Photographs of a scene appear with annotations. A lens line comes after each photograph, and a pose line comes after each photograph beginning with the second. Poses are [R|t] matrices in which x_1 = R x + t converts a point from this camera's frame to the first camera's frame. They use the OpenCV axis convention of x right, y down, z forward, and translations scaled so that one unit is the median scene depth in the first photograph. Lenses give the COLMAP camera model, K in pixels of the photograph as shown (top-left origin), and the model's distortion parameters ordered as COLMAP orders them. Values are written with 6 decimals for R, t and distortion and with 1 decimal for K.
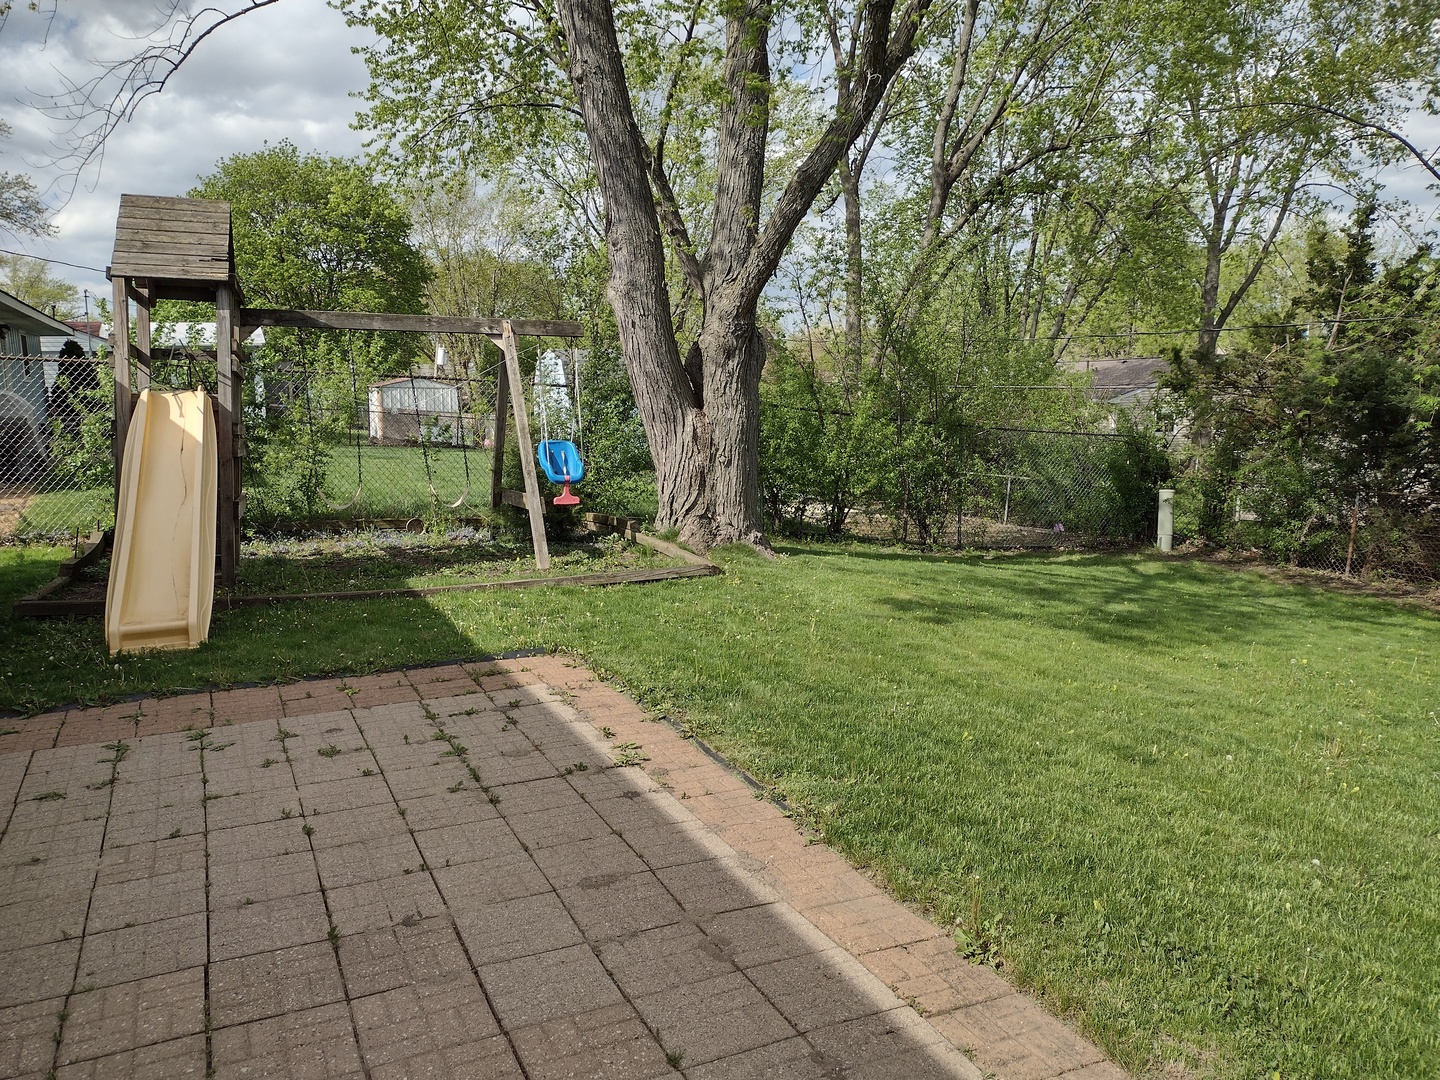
lens RADIAL K [[1074.9, 0, 723.1], [0, 1074.9, 541.0], [0, 0, 1]] dist [0.108135, -0.177148]
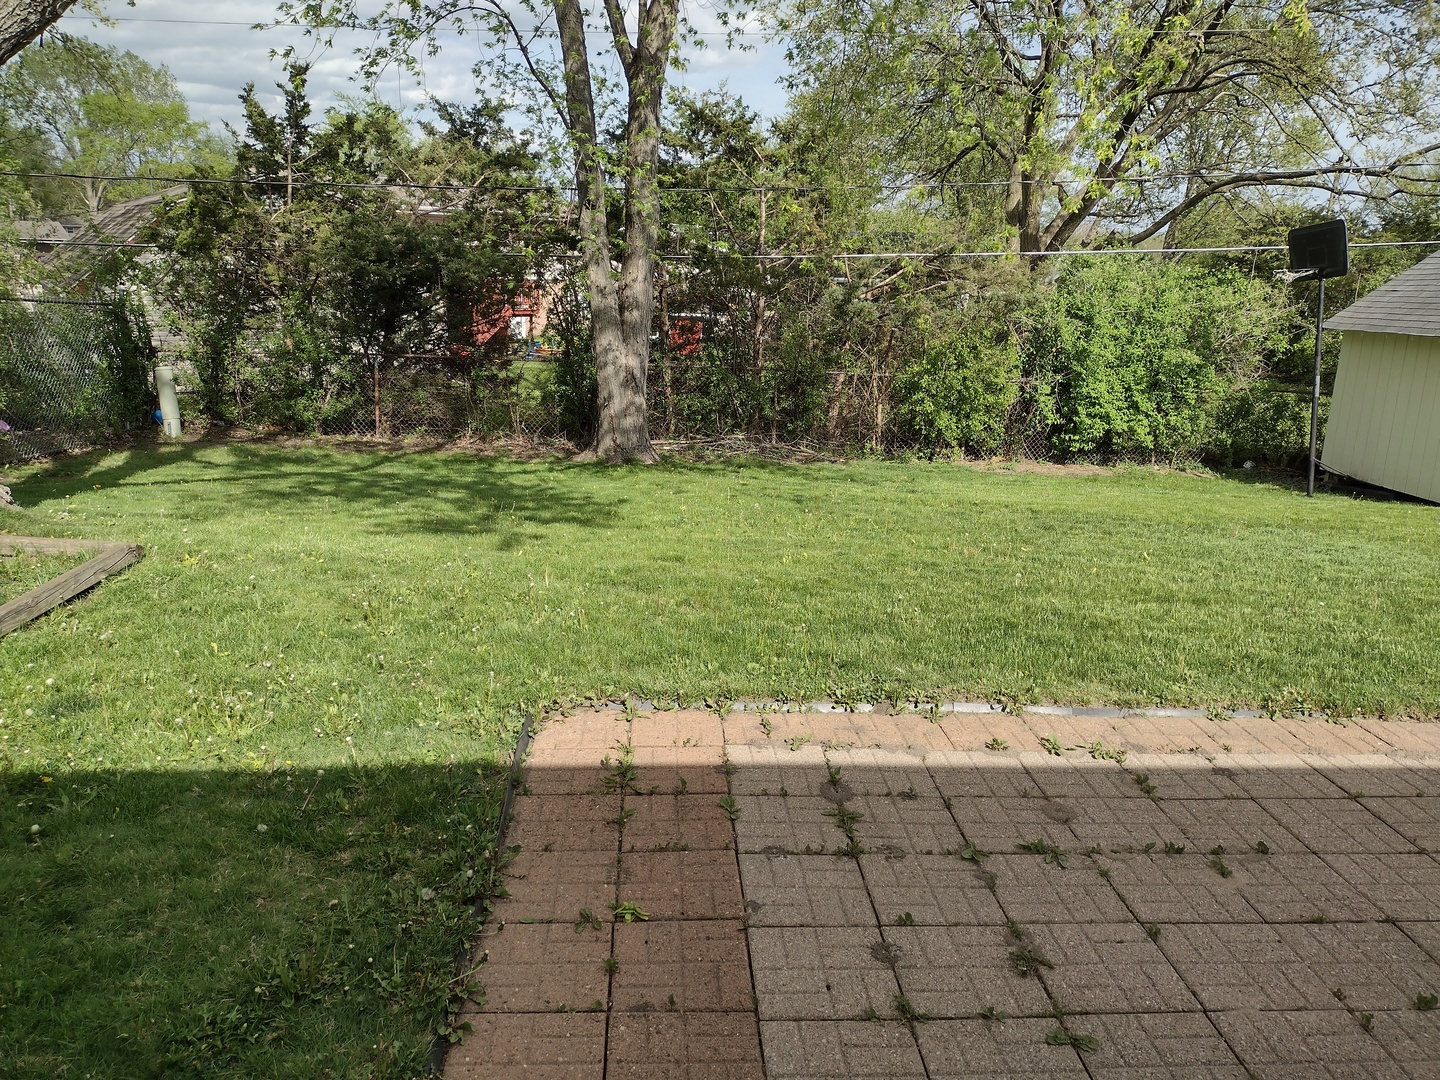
lens RADIAL K [[1067.4, 0, 718.8], [0, 1067.4, 559.1], [0, 0, 1]] dist [0.048263, -0.071648]
pose [[0.380184, -0.232577, 0.895192, -0.846051], [0.101392, 0.972515, 0.209606, -0.124501], [-0.919337, 0.011076, 0.393316, 0.932711]]
